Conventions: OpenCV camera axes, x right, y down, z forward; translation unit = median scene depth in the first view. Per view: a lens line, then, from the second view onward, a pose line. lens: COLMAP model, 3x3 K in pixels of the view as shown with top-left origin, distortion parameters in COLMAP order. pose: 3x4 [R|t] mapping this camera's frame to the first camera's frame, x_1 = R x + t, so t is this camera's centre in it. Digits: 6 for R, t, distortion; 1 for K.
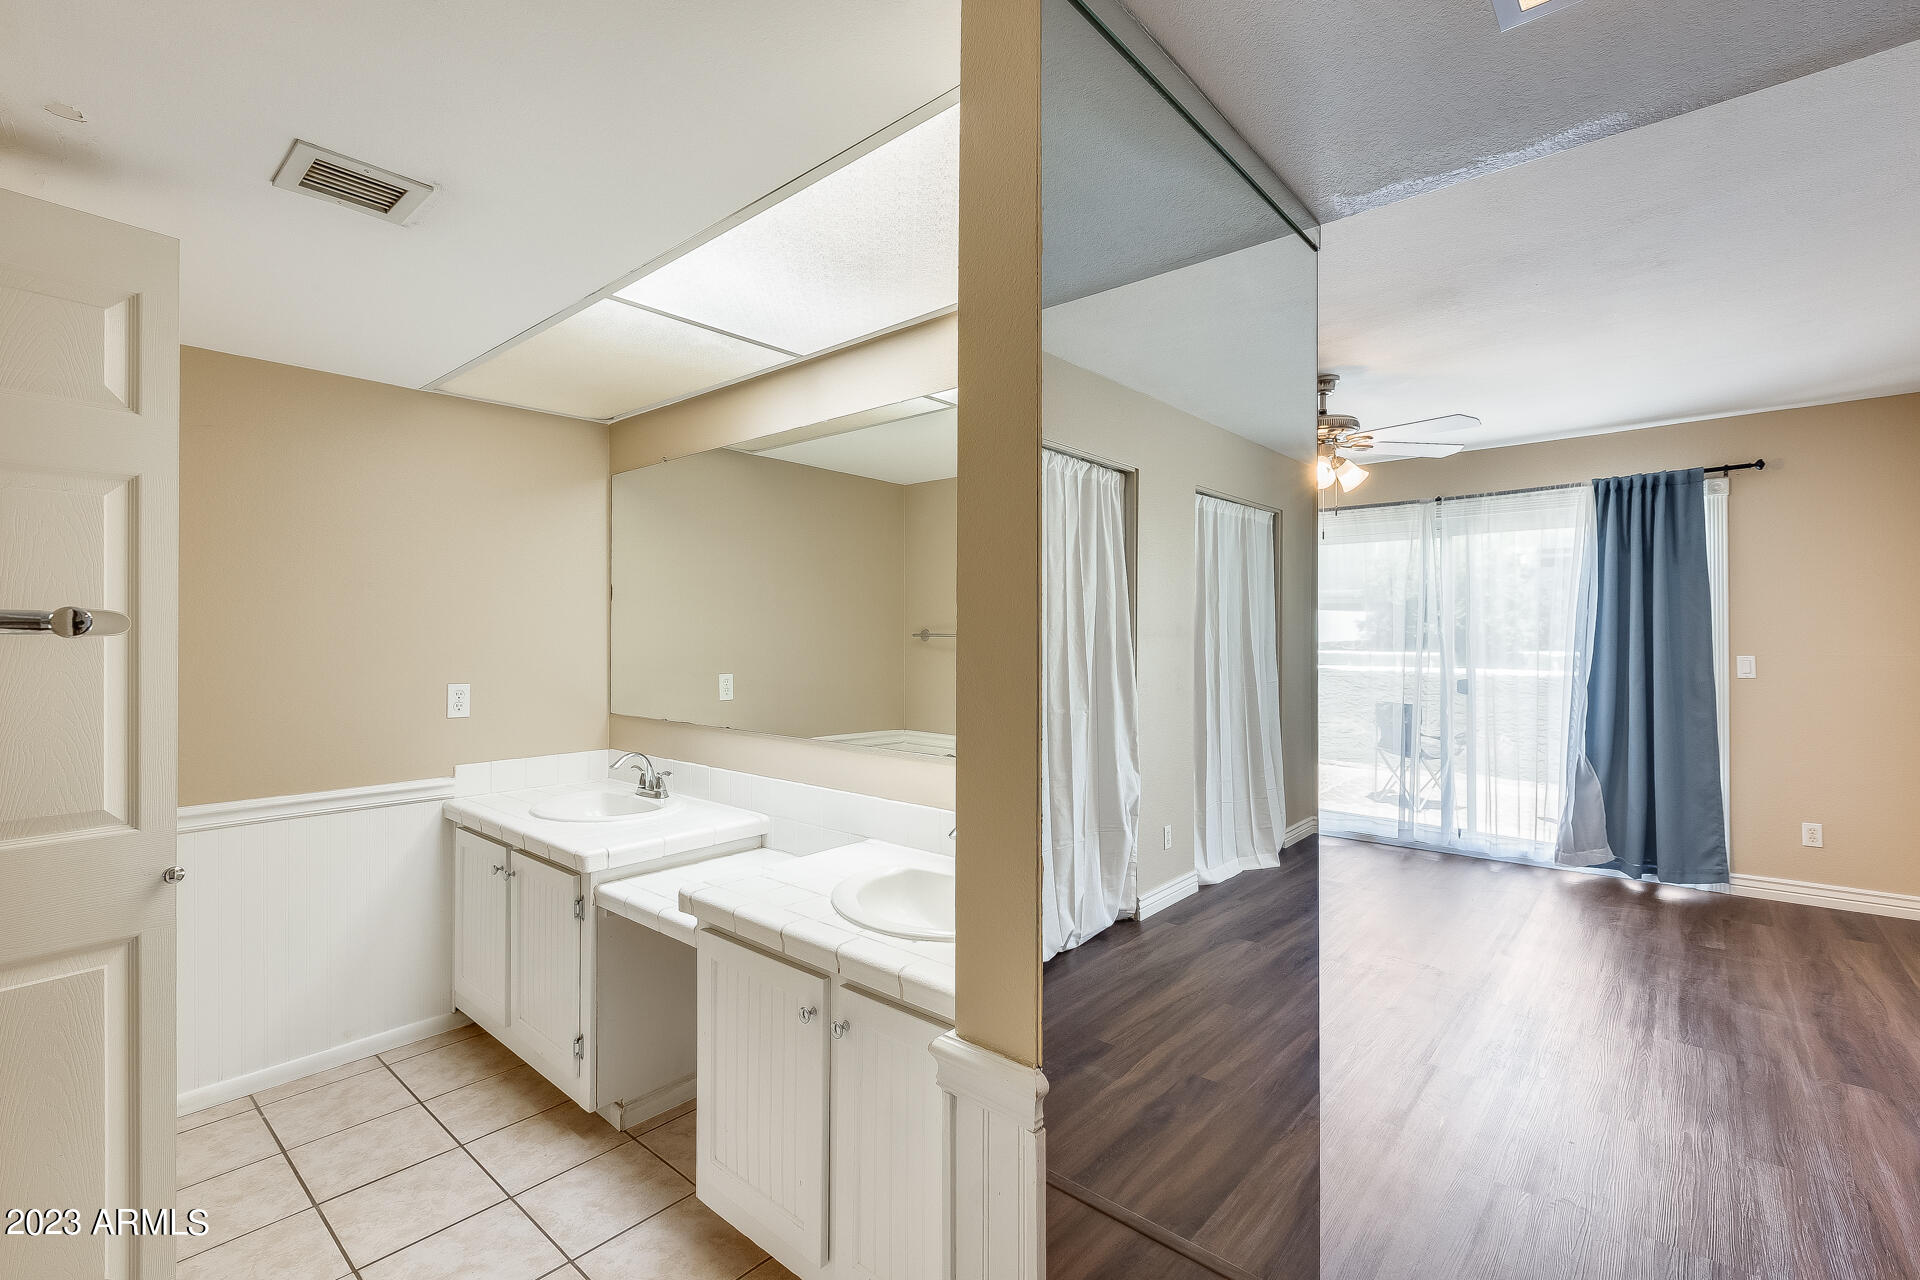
lens RADIAL K [[854.2, 0, 960.9], [0, 854.2, 637.7], [0, 0, 1]] dist [-0.000692, -0.000179]
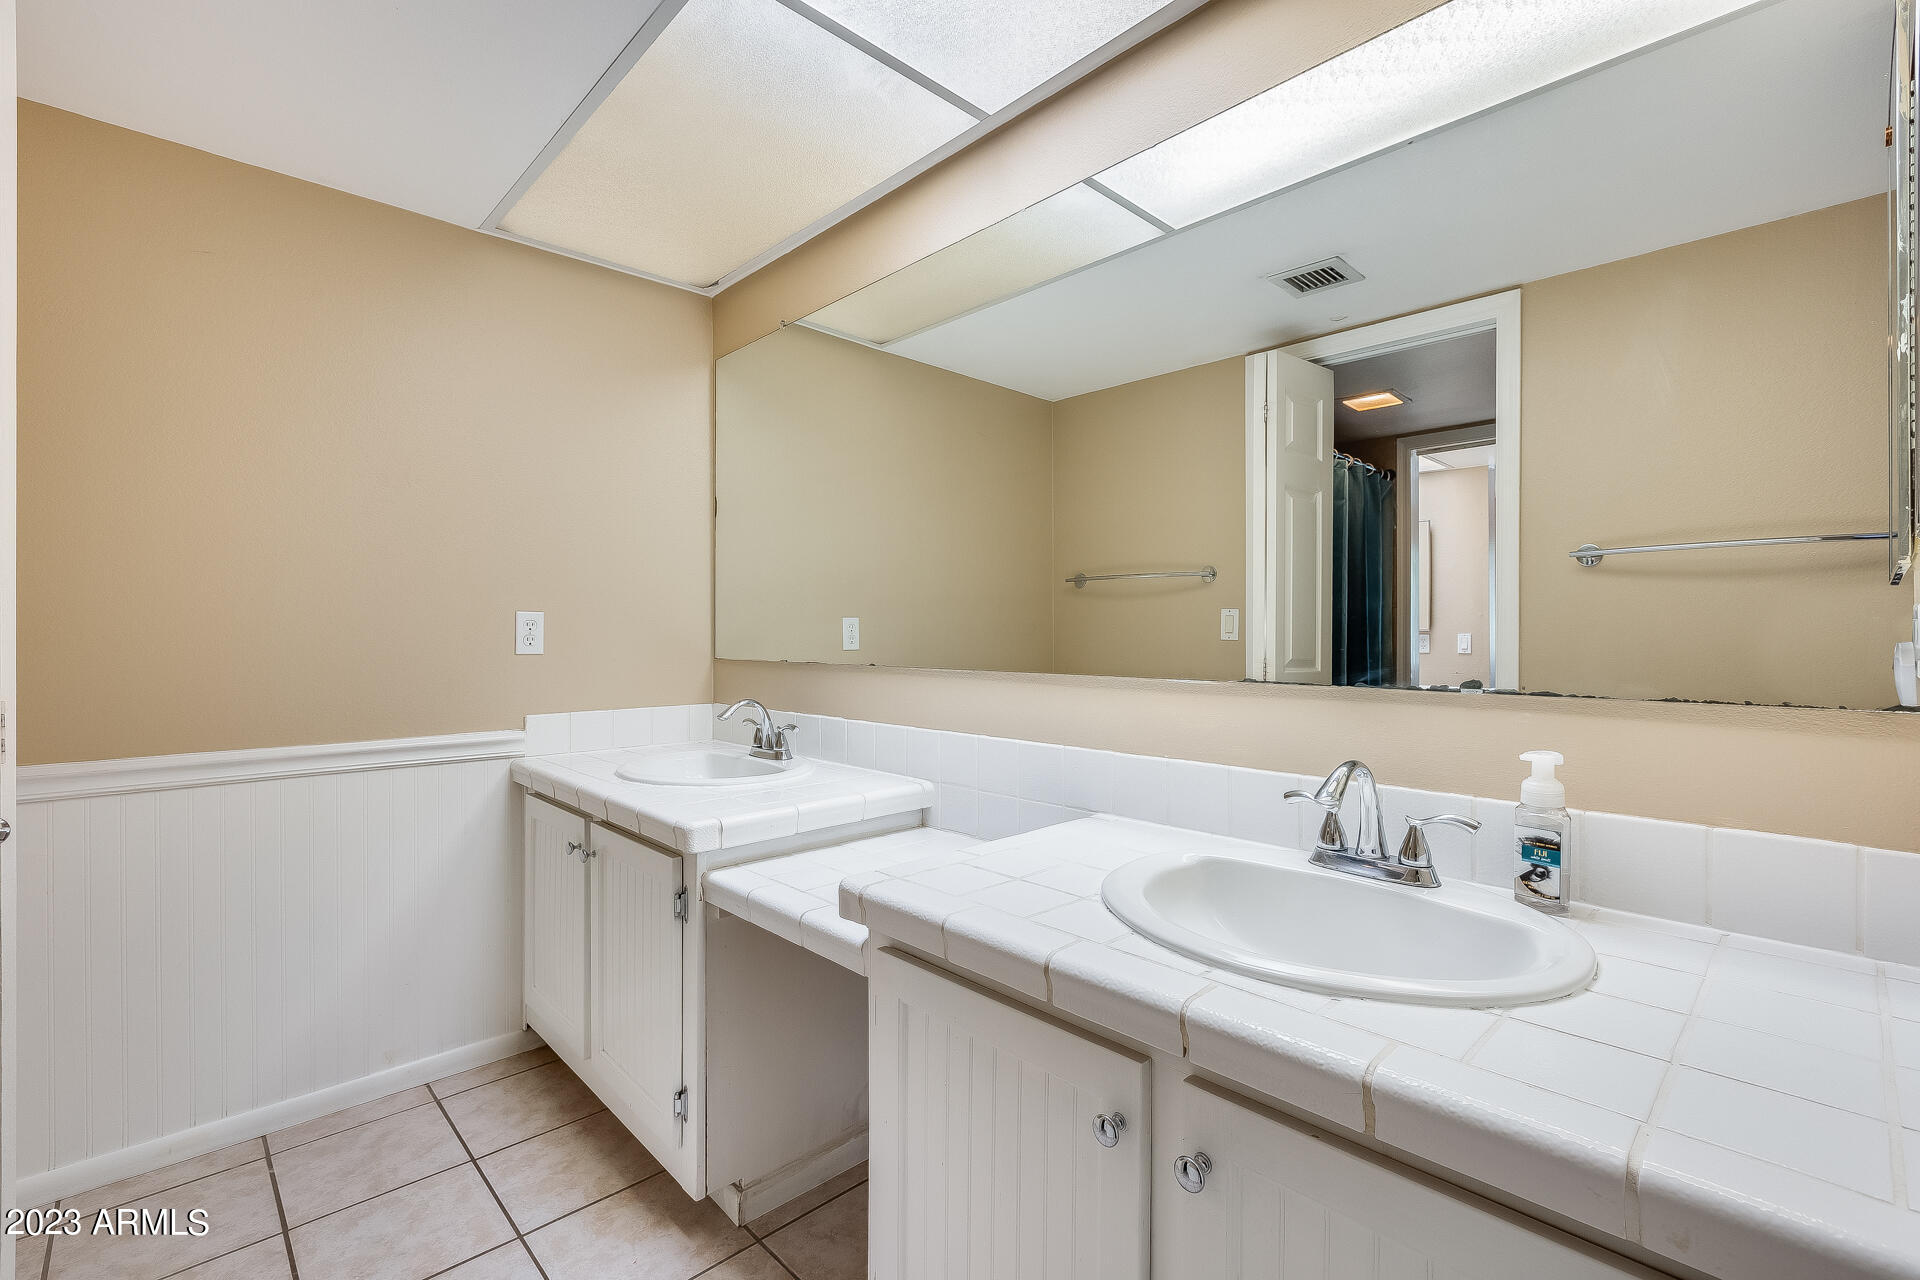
lens RADIAL K [[854.2, 0, 960.9], [0, 854.2, 637.7], [0, 0, 1]] dist [-0.000692, -0.000179]
pose [[0.995510, -0.000542, -0.094656, -0.171843], [0.000887, 0.999993, 0.003608, 0.108464], [0.094653, -0.003676, 0.995504, 0.368036]]
